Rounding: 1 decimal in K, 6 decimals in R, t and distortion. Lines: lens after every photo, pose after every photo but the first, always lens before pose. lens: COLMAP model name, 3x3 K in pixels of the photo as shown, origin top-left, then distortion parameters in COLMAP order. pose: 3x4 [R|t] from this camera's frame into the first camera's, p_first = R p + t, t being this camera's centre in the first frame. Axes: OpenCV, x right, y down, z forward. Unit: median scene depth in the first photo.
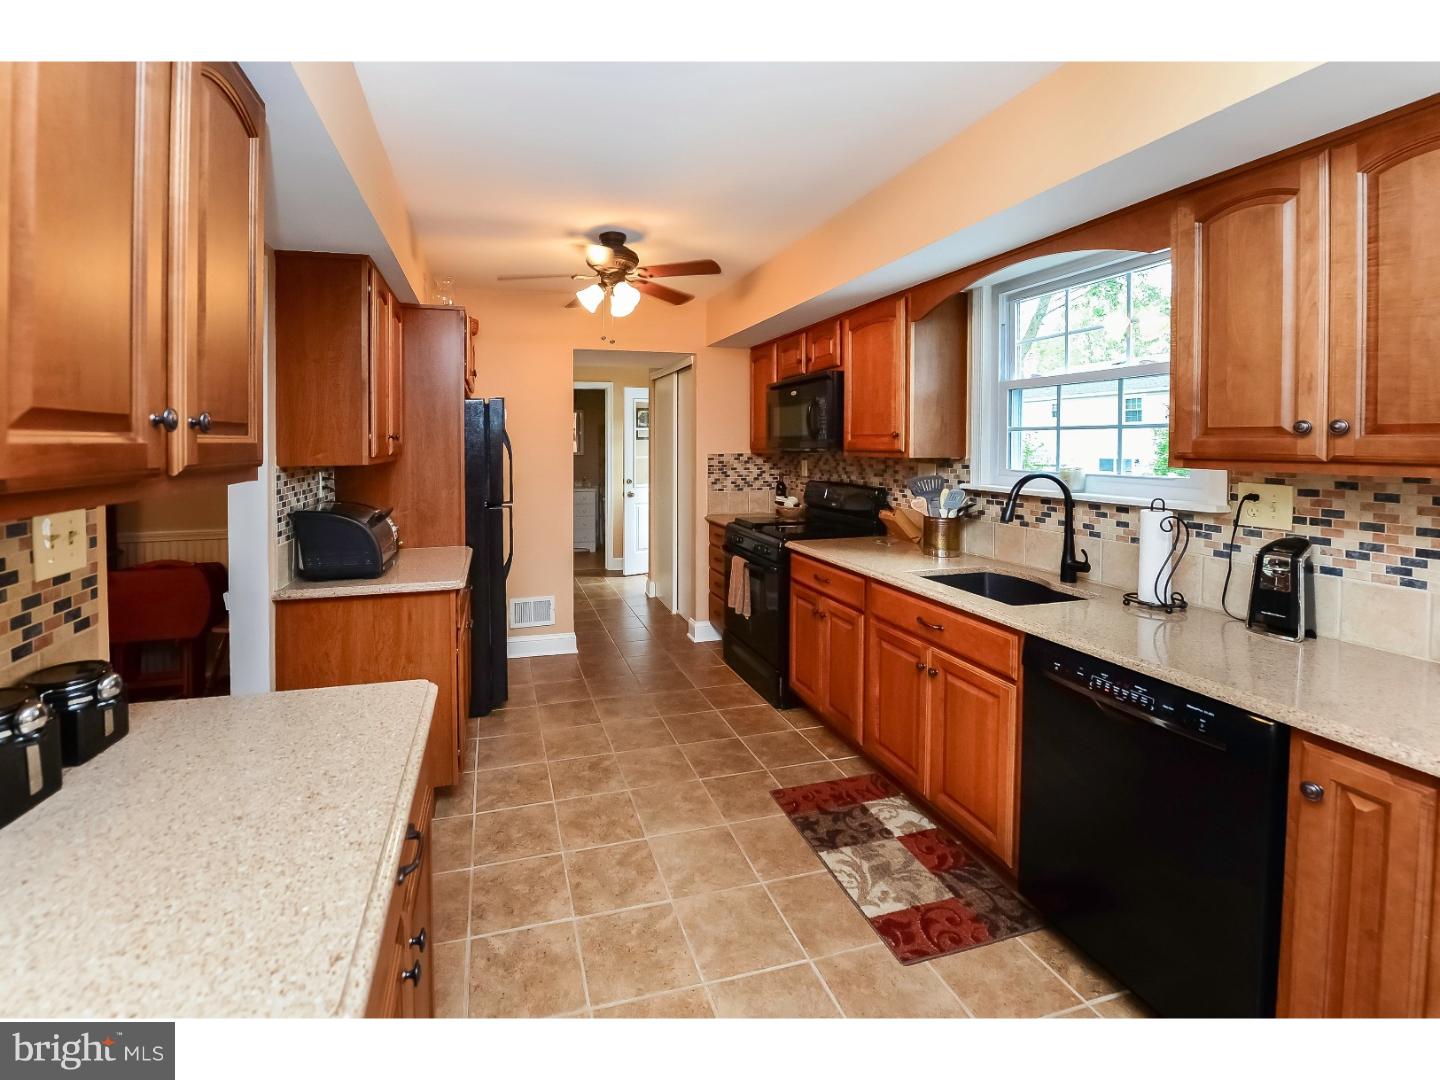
lens RADIAL K [[589.6, 0, 645.3], [0, 589.6, 458.0], [0, 0, 1]] dist [-0.005238, -0.001391]
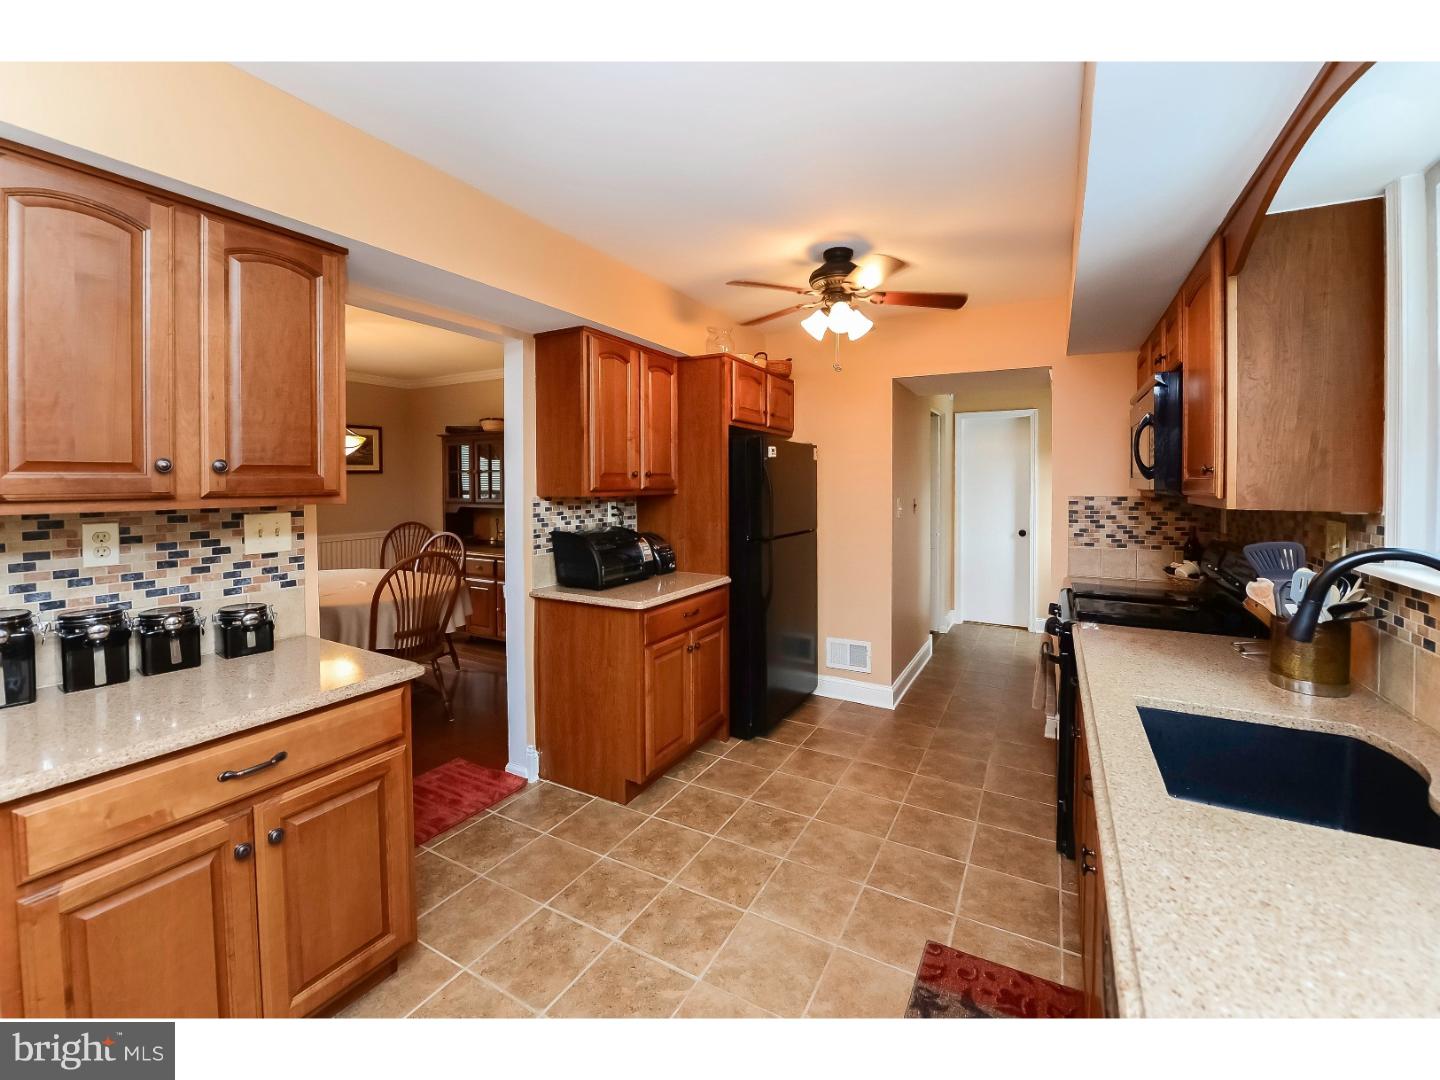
lens RADIAL K [[589.6, 0, 743.9], [0, 589.6, 491.0], [0, 0, 1]] dist [-0.005238, -0.001391]
pose [[0.746852, 0.018936, -0.664720, 0.524044], [-0.022924, 0.999733, 0.002723, -0.009959], [0.664595, 0.013204, 0.747087, 0.267032]]
